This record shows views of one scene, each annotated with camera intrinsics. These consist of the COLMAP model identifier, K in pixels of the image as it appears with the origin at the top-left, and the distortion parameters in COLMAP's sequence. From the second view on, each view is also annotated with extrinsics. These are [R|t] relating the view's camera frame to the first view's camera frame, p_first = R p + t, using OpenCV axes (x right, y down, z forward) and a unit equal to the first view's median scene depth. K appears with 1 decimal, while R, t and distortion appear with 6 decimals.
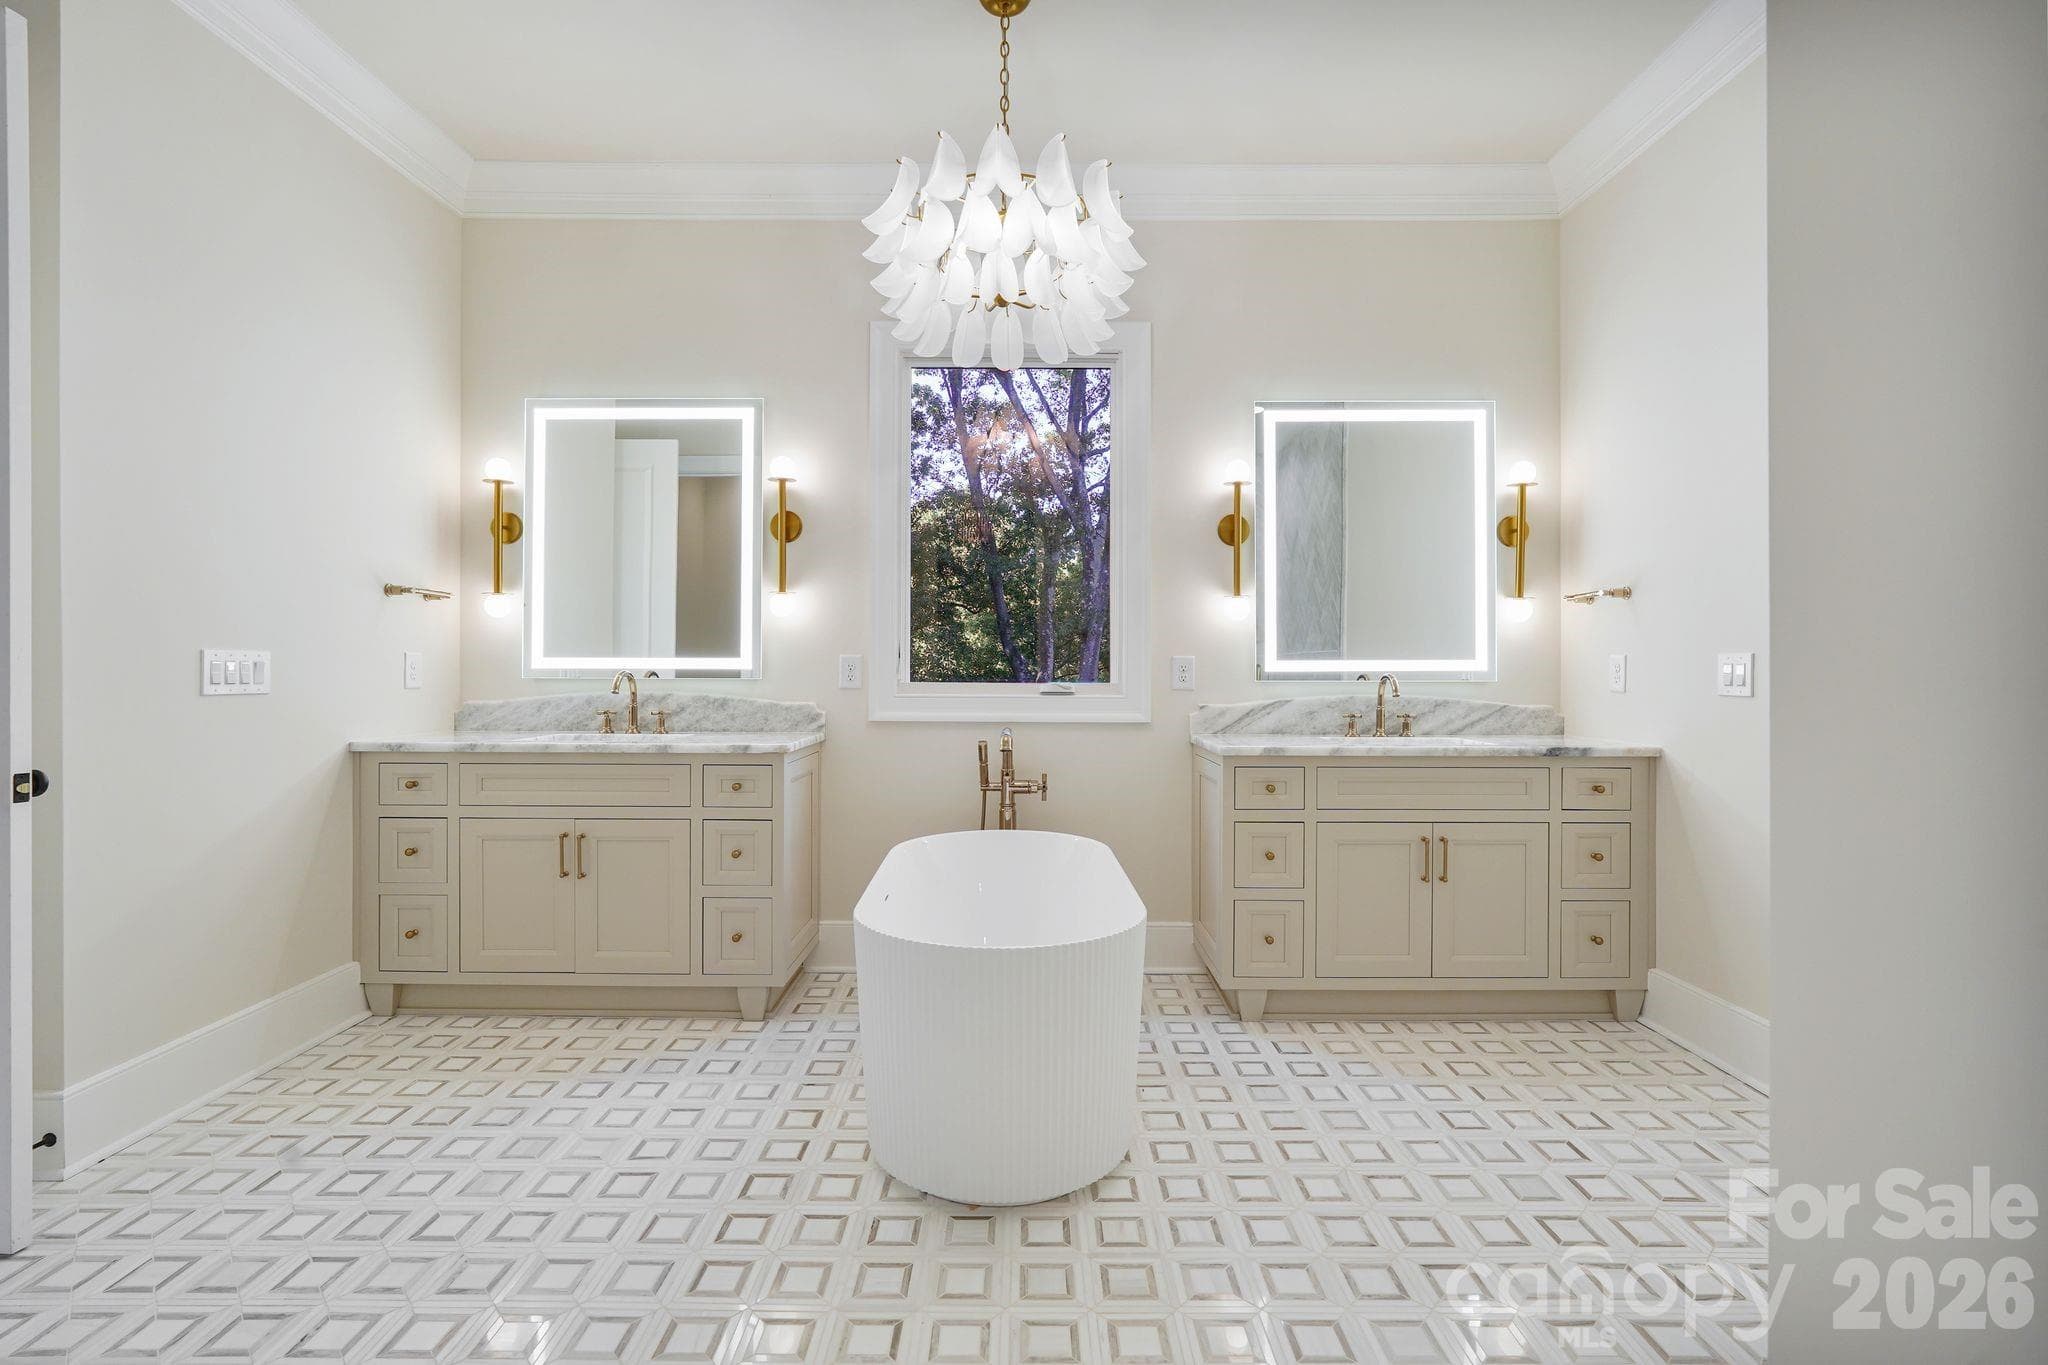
lens RADIAL K [[926.5, 0, 1025.4], [0, 926.5, 674.1], [0, 0, 1]] dist [0.000516, 0.002383]
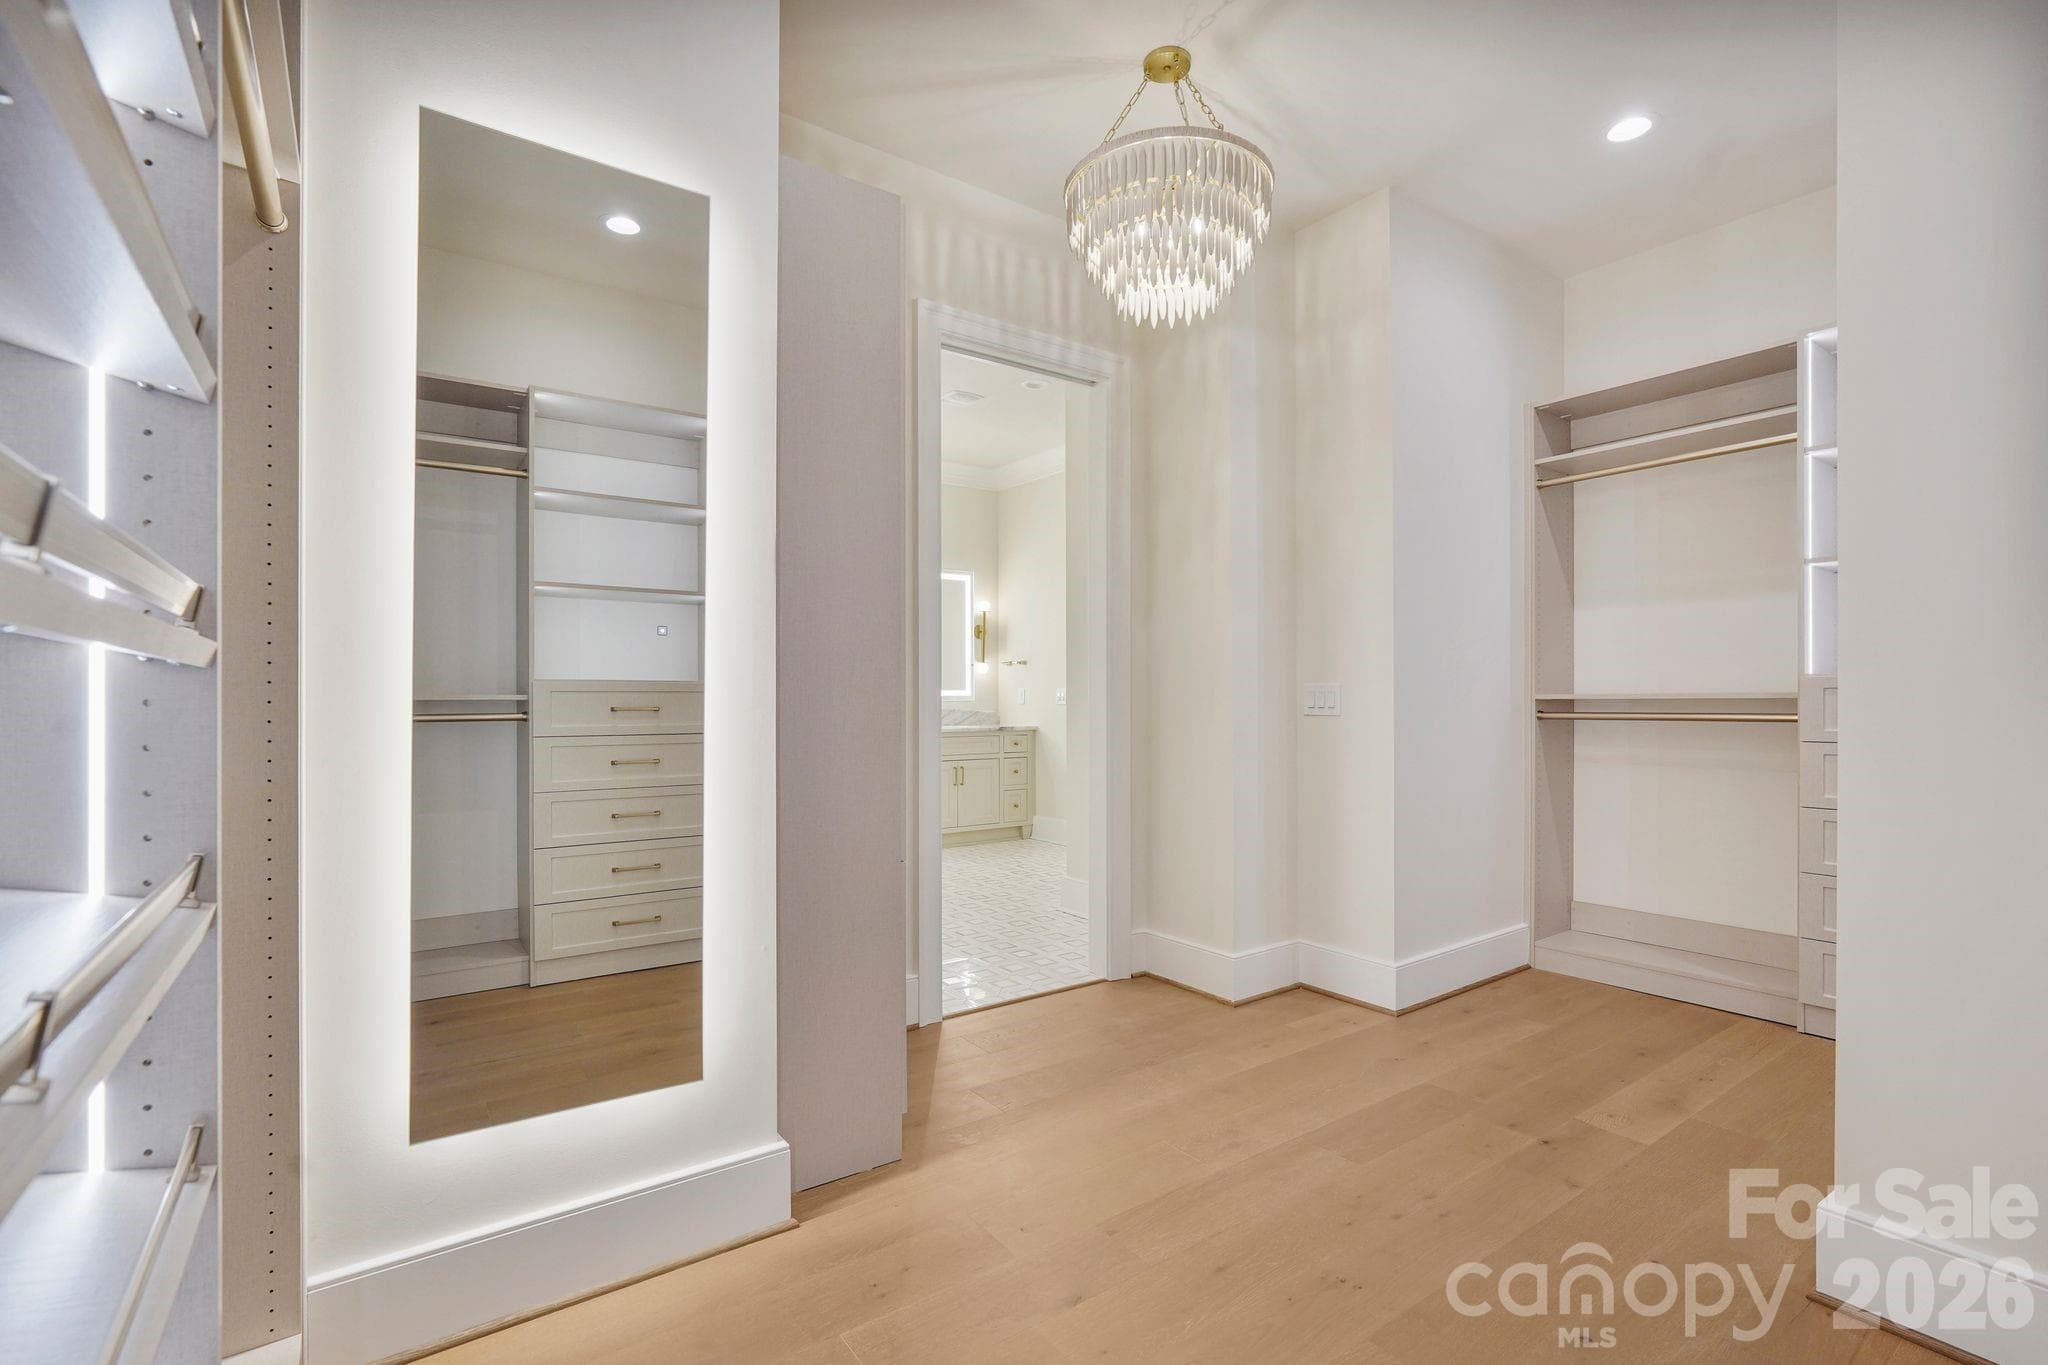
lens RADIAL K [[926.5, 0, 1030.7], [0, 926.5, 686.5], [0, 0, 1]] dist [0.000516, 0.002383]
pose [[0.824239, -0.000875, 0.566242, -0.673346], [0.005293, 0.999967, -0.006160, -0.011043], [-0.566218, 0.008074, 0.824216, -0.952586]]
